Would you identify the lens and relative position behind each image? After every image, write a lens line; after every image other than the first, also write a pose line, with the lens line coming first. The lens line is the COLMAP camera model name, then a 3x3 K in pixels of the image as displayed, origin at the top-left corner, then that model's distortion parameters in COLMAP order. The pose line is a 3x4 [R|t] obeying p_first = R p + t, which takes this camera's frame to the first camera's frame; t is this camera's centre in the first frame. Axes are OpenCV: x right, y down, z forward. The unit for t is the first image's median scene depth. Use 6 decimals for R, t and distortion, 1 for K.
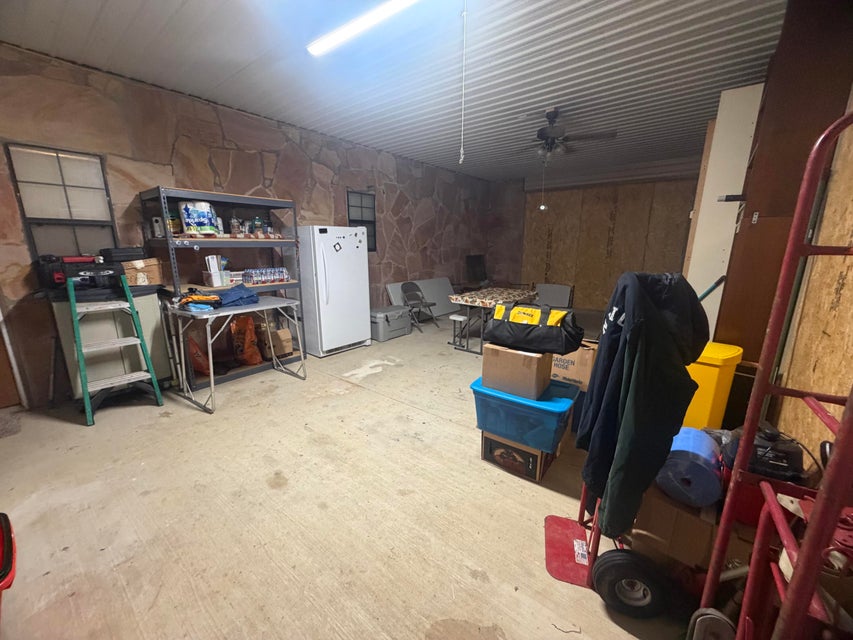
lens RADIAL K [[340.1, 0, 421.0], [0, 340.1, 320.4], [0, 0, 1]] dist [0.000985, 0.000118]
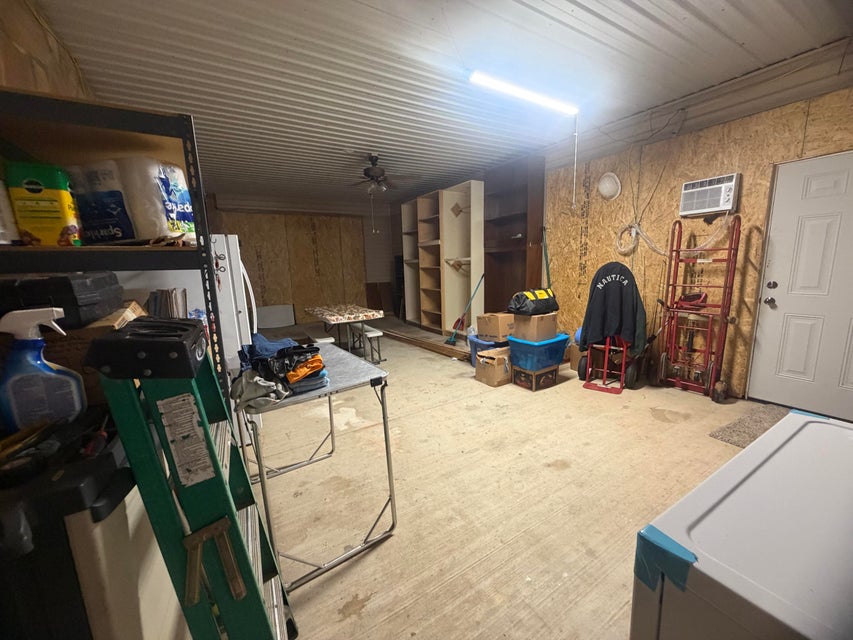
lens RADIAL K [[340.1, 0, 426.3], [0, 340.1, 321.1], [0, 0, 1]] dist [0.000985, 0.000118]
pose [[0.337623, -0.176719, 0.924544, -1.091450], [0.242395, 0.965415, 0.096014, -0.137384], [-0.909536, 0.191688, 0.368782, 0.648701]]
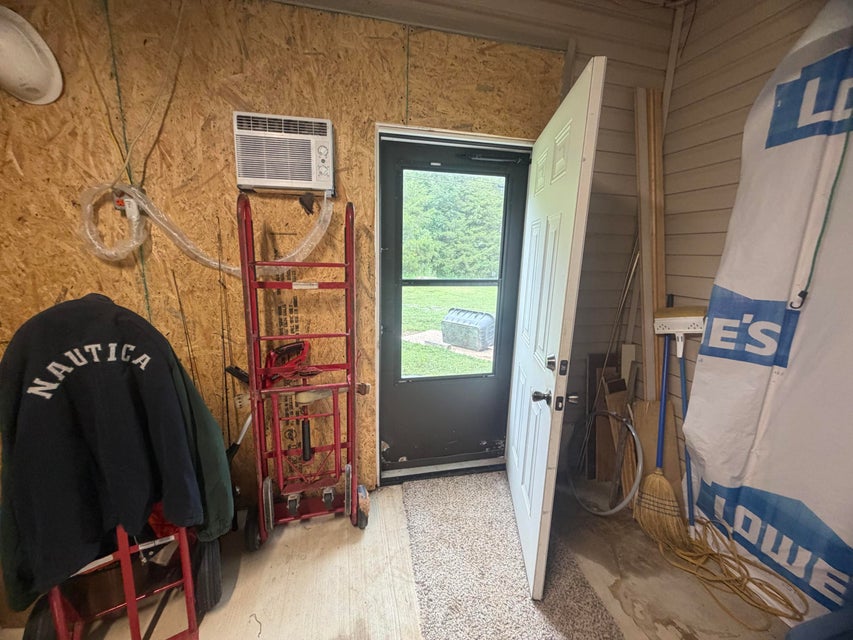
lens RADIAL K [[340.1, 0, 423.2], [0, 340.1, 321.2], [0, 0, 1]] dist [0.000985, 0.000118]
pose [[-0.781997, -0.154873, 0.603735, -0.210340], [0.108860, 0.919812, 0.376956, -0.137420], [-0.613702, 0.360501, -0.702430, 0.488086]]
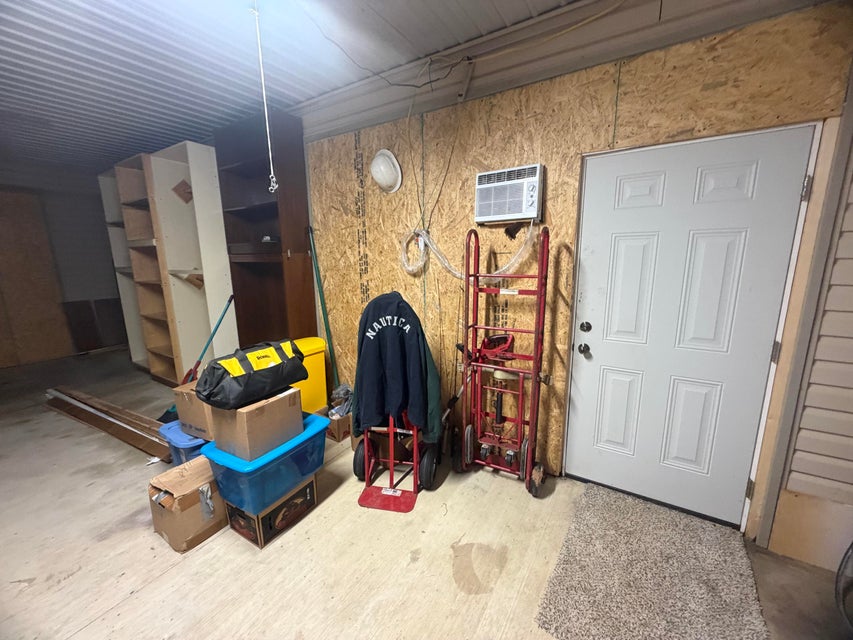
lens RADIAL K [[340.1, 0, 425.5], [0, 340.1, 321.9], [0, 0, 1]] dist [0.000985, 0.000118]
pose [[-0.118098, -0.195230, 0.973621, -0.434377], [0.235401, 0.947030, 0.218451, -0.144795], [-0.964696, 0.254991, -0.065885, 0.435368]]
